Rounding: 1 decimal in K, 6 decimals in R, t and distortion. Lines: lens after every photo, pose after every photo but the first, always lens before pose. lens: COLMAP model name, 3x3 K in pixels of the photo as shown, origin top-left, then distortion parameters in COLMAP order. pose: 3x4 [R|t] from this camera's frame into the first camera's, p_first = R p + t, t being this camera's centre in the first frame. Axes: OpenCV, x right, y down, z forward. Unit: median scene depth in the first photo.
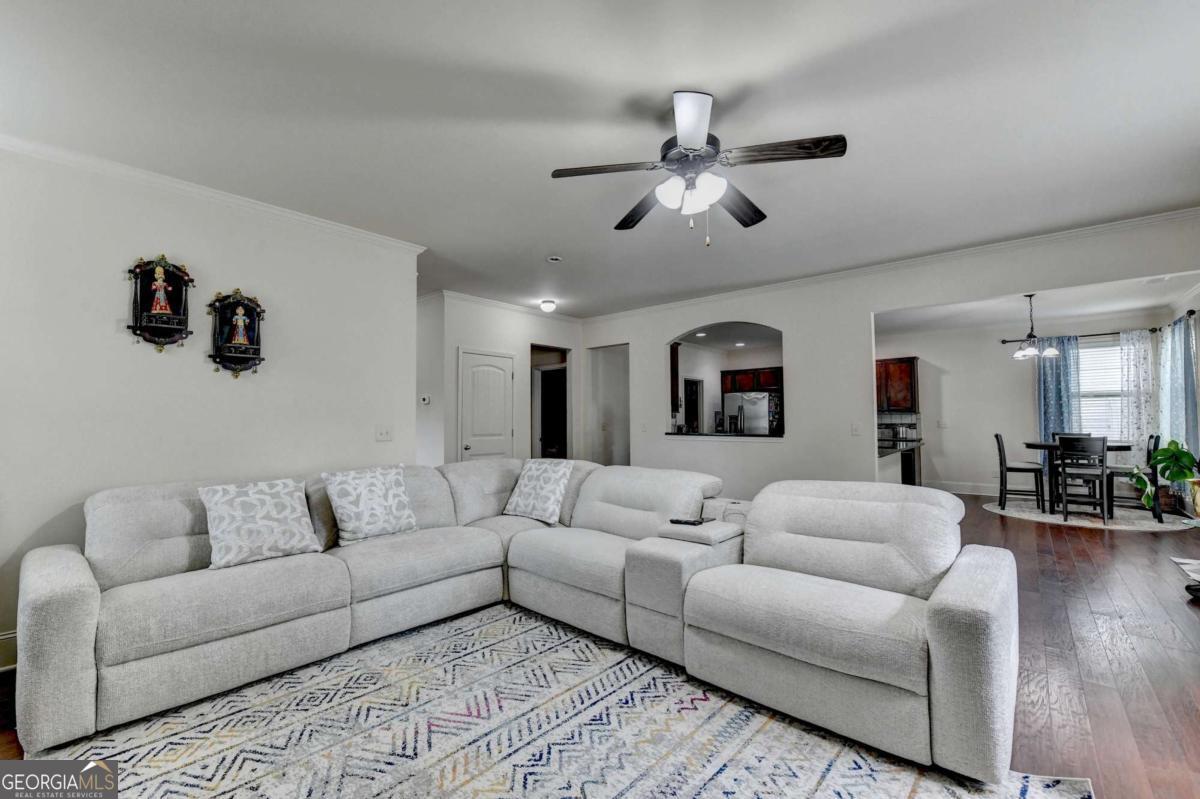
lens RADIAL K [[490.9, 0, 600.0], [0, 490.9, 399.5], [0, 0, 1]] dist [-0.002849, -0.006211]
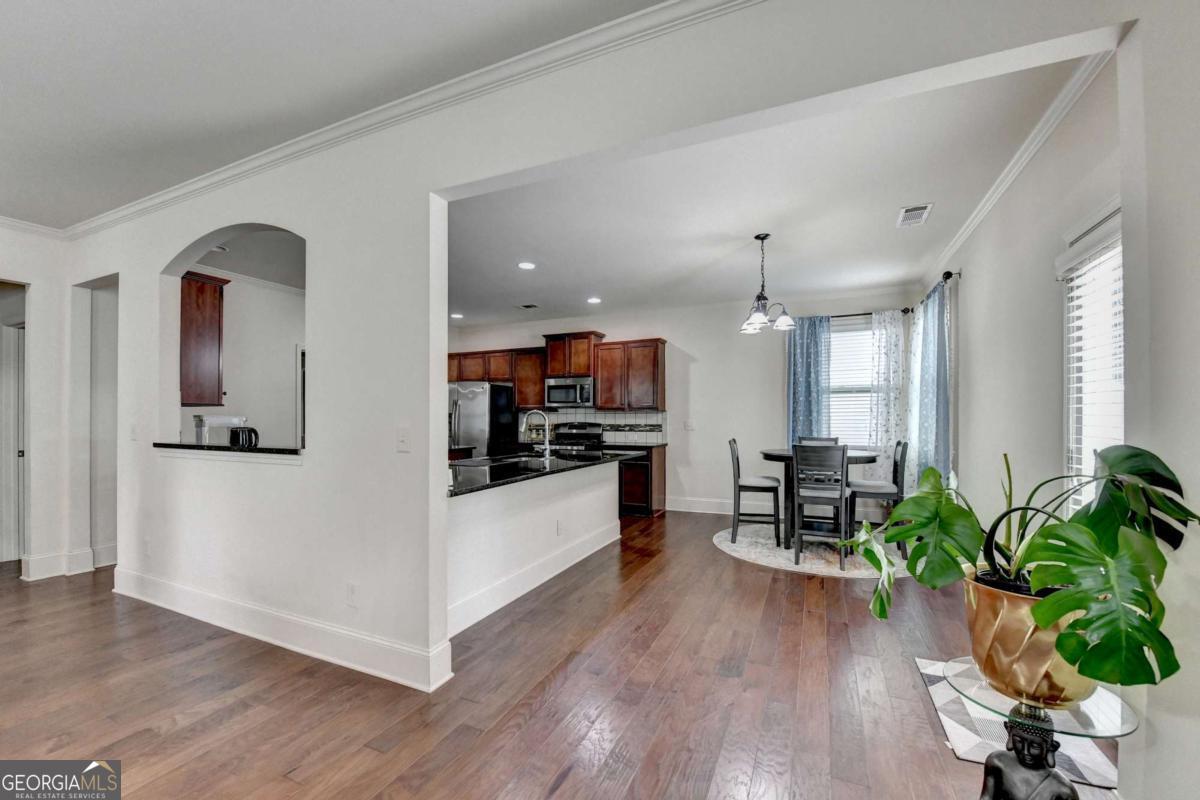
lens RADIAL K [[488.2, 0, 606.2], [0, 488.2, 415.3], [0, 0, 1]] dist [-0.000621, -0.010427]
pose [[0.953964, 0.002902, 0.299906, 0.409040], [-0.013045, 0.999408, 0.031824, 0.012330], [-0.299636, -0.034271, 0.953438, 0.355215]]
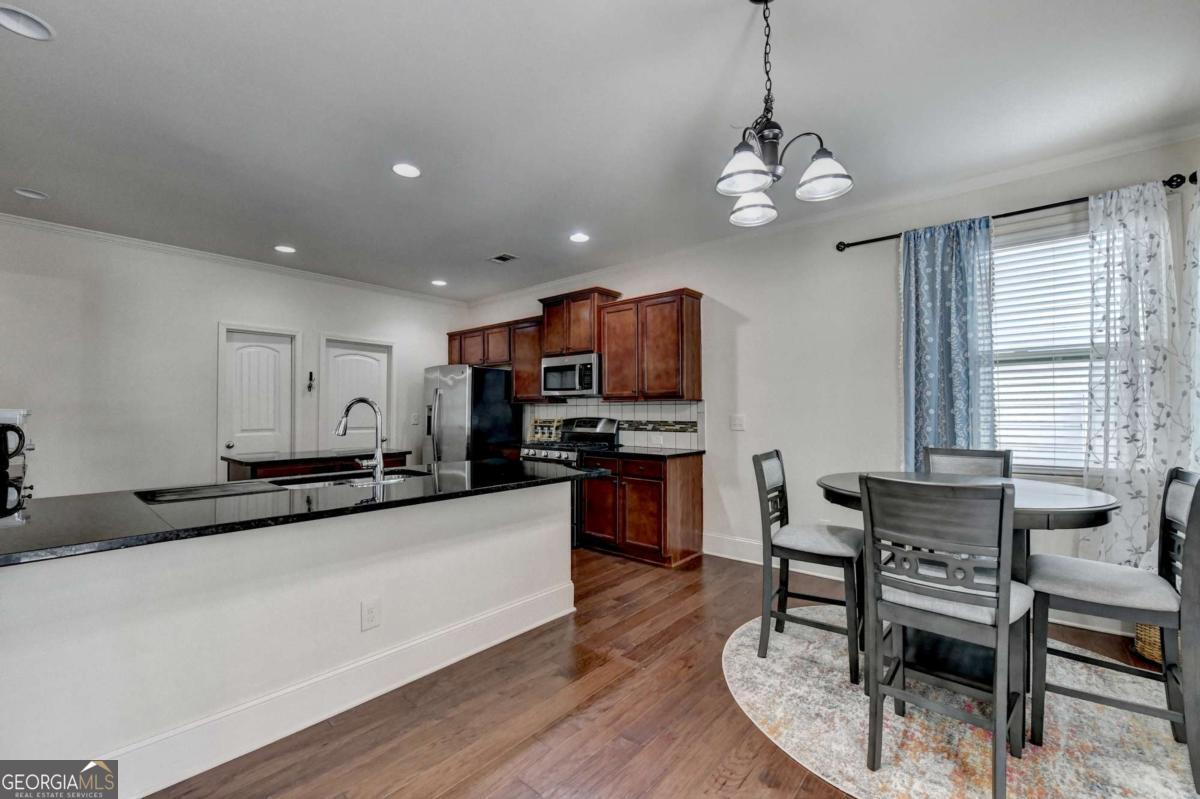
lens RADIAL K [[490.9, 0, 600.0], [0, 490.9, 399.5], [0, 0, 1]] dist [-0.002849, -0.006211]
pose [[0.999940, 0.001359, 0.010886, 0.674771], [-0.001523, 0.999885, 0.015089, 0.022263], [-0.010865, -0.015105, 0.999827, 0.611232]]
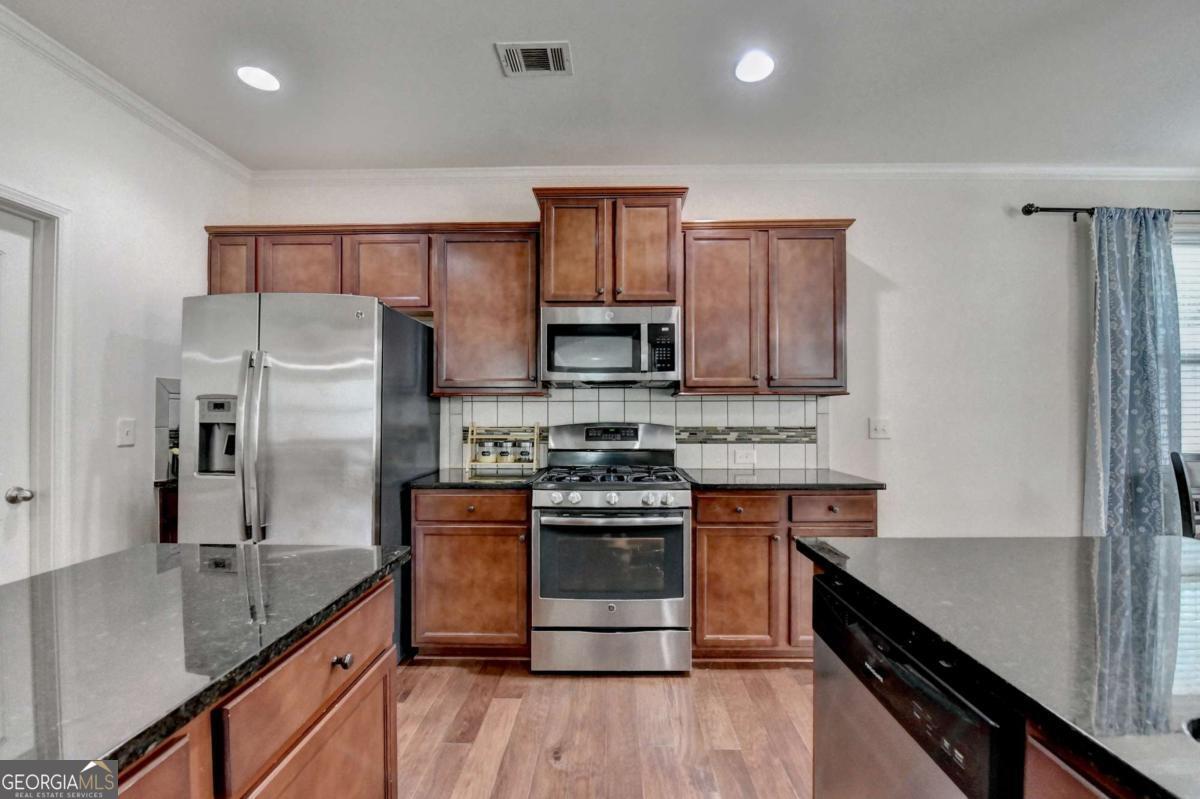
lens RADIAL K [[488.2, 0, 606.2], [0, 488.2, 414.8], [0, 0, 1]] dist [-0.000621, -0.010427]
pose [[0.764280, 0.000339, 0.644885, 0.387102], [-0.025412, 0.999239, 0.029591, 0.041952], [-0.644384, -0.039004, 0.763707, 1.043456]]
